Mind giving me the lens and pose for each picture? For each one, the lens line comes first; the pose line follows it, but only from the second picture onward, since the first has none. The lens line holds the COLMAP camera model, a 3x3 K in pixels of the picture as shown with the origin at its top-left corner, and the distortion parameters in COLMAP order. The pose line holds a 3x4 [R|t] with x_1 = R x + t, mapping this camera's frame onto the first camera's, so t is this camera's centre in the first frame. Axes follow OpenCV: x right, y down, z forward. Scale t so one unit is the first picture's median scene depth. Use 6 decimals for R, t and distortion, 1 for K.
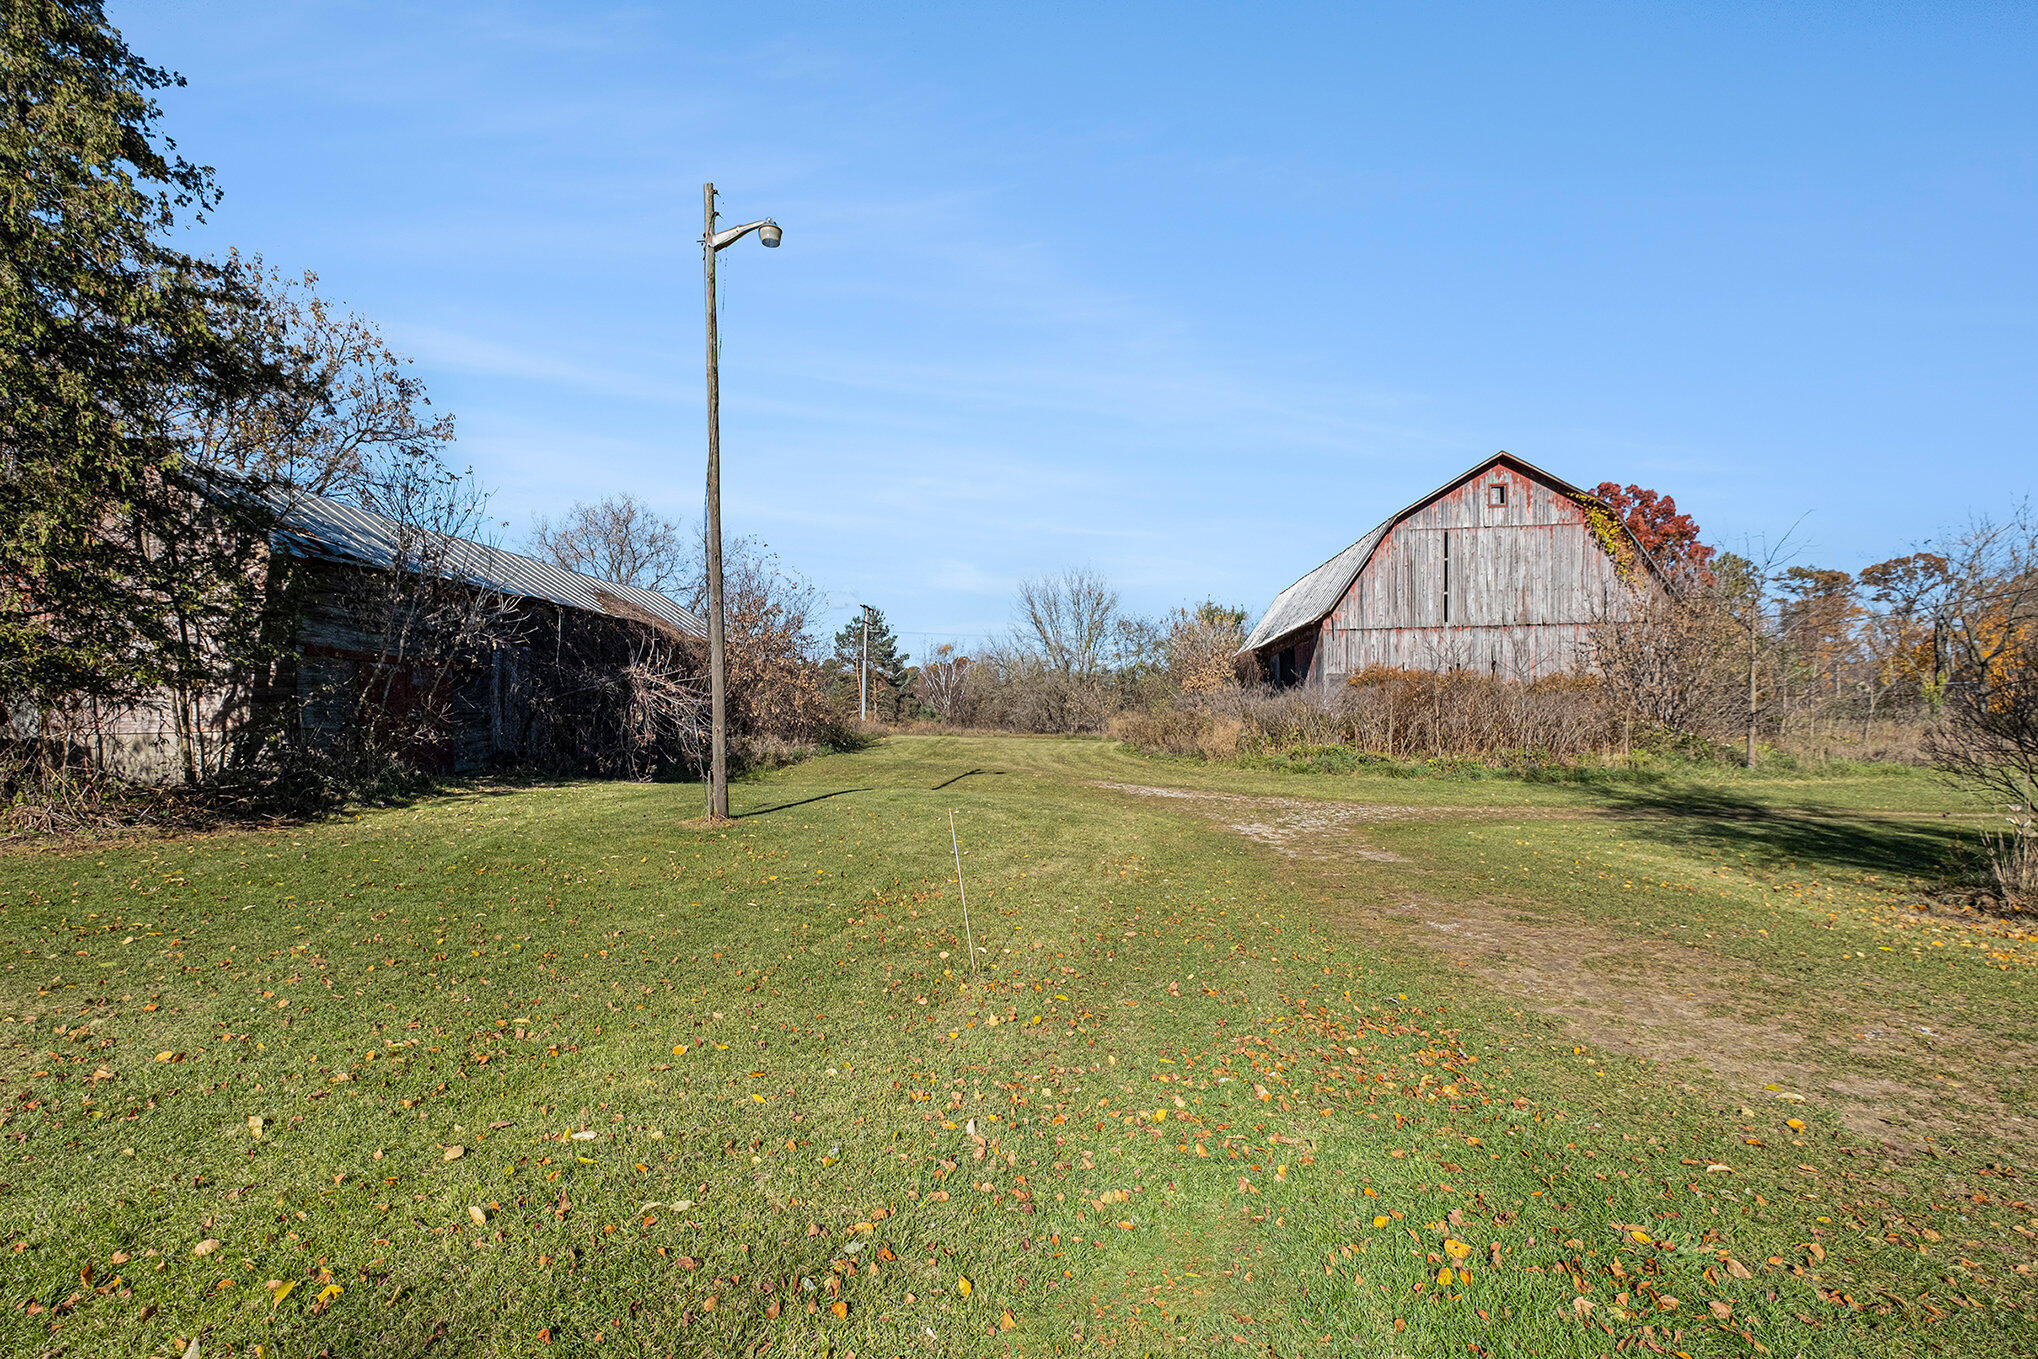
lens RADIAL K [[881.9, 0, 1009.7], [0, 881.9, 731.5], [0, 0, 1]] dist [0.000361, -0.000478]
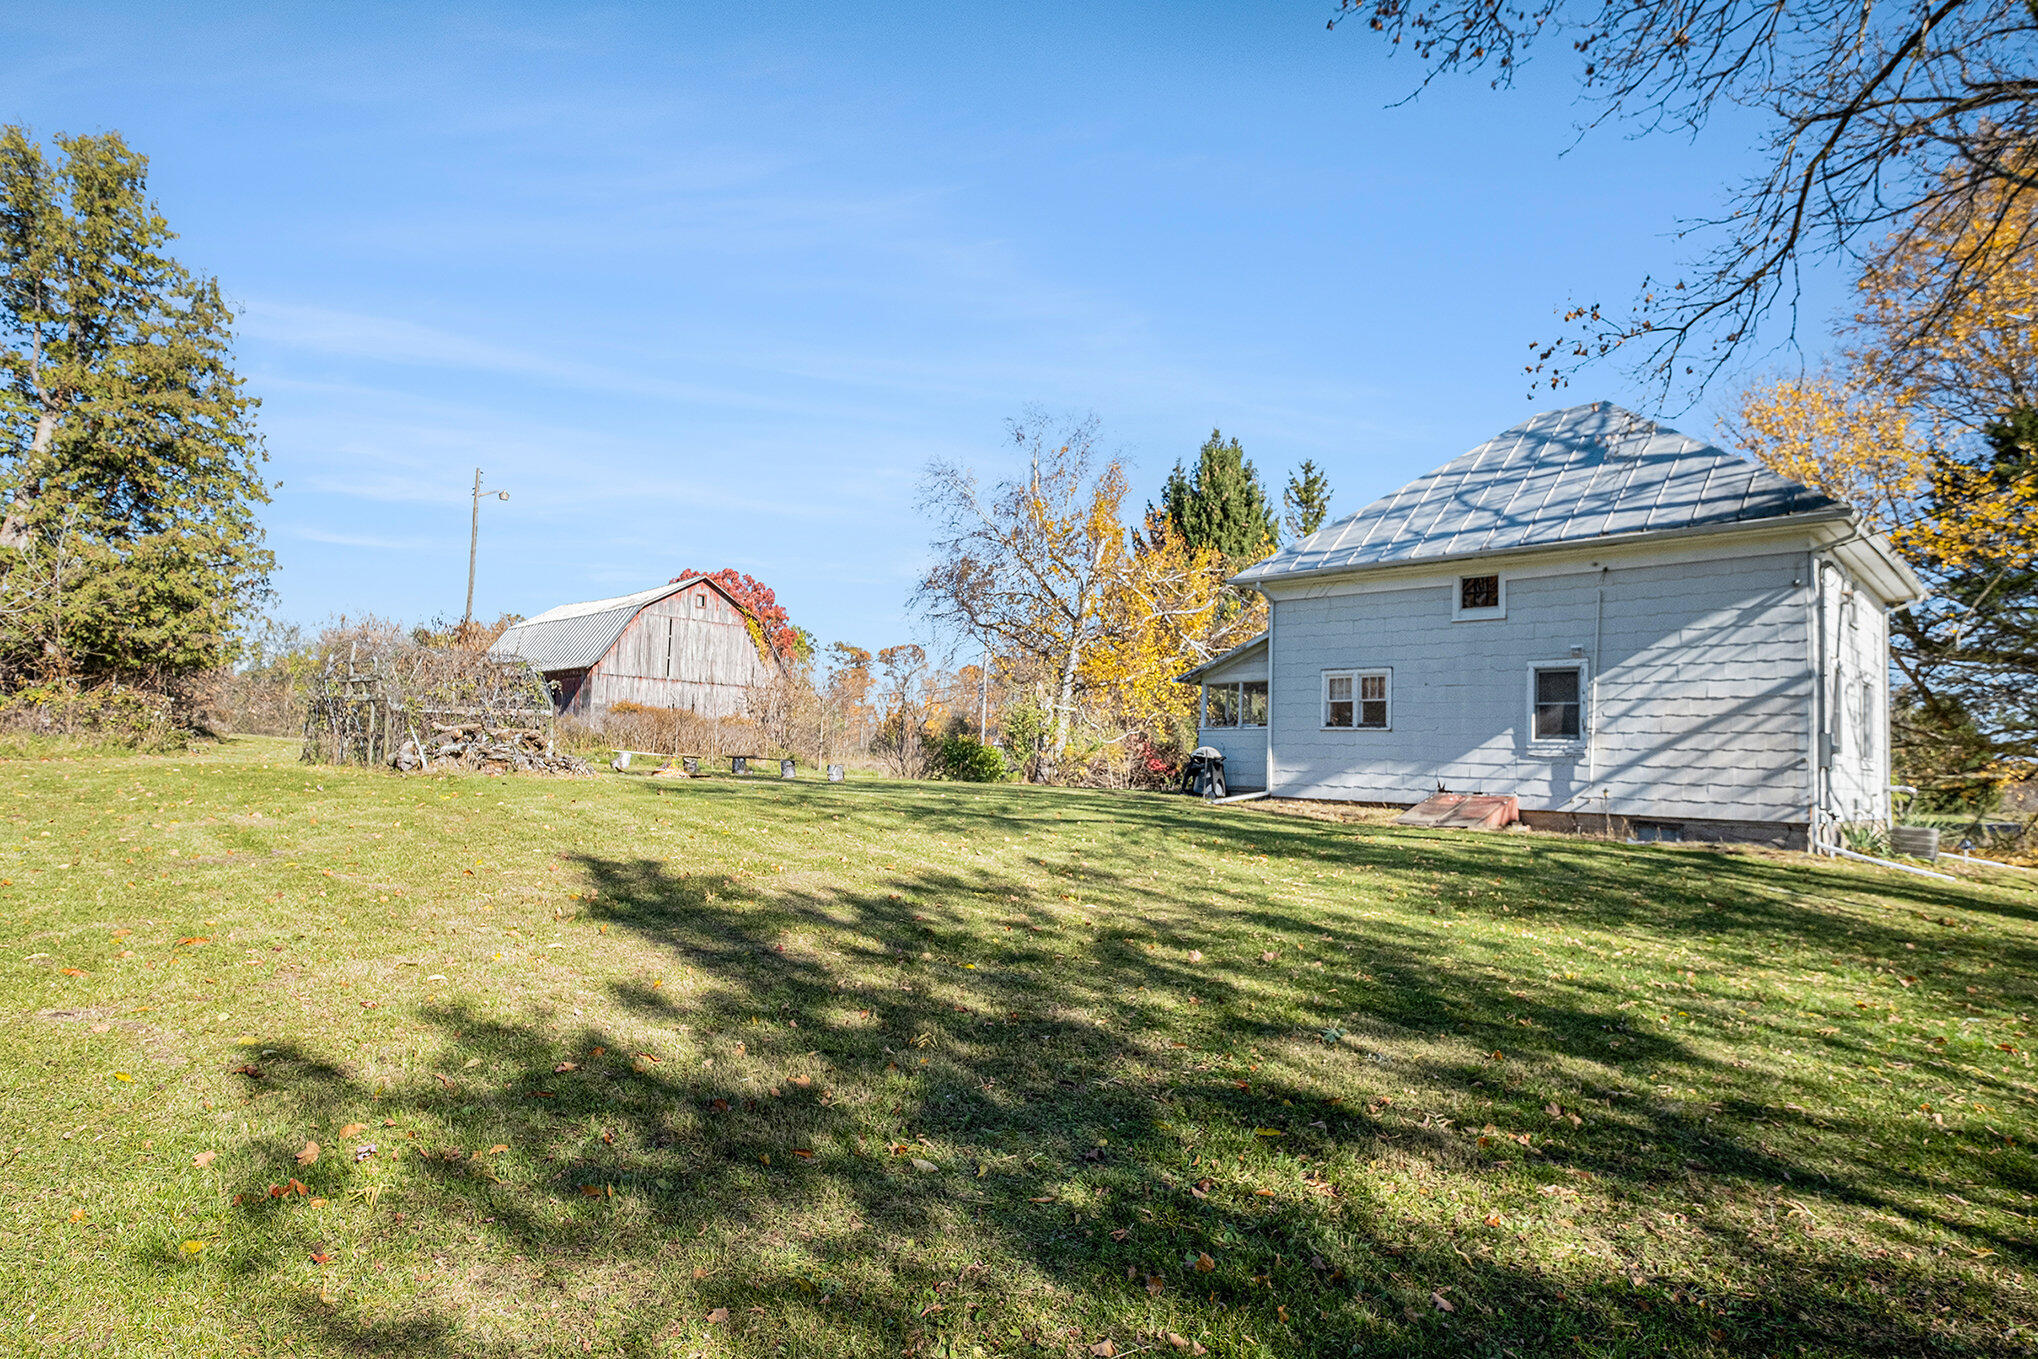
lens RADIAL K [[1057.0, 0, 1020.7], [0, 1057.0, 672.2], [0, 0, 1]] dist [0.000531, 0.000089]
pose [[0.618414, 0.106834, 0.778557, -0.570367], [-0.032932, 0.993369, -0.110153, 0.053793], [-0.785162, 0.042481, 0.617832, -0.640167]]
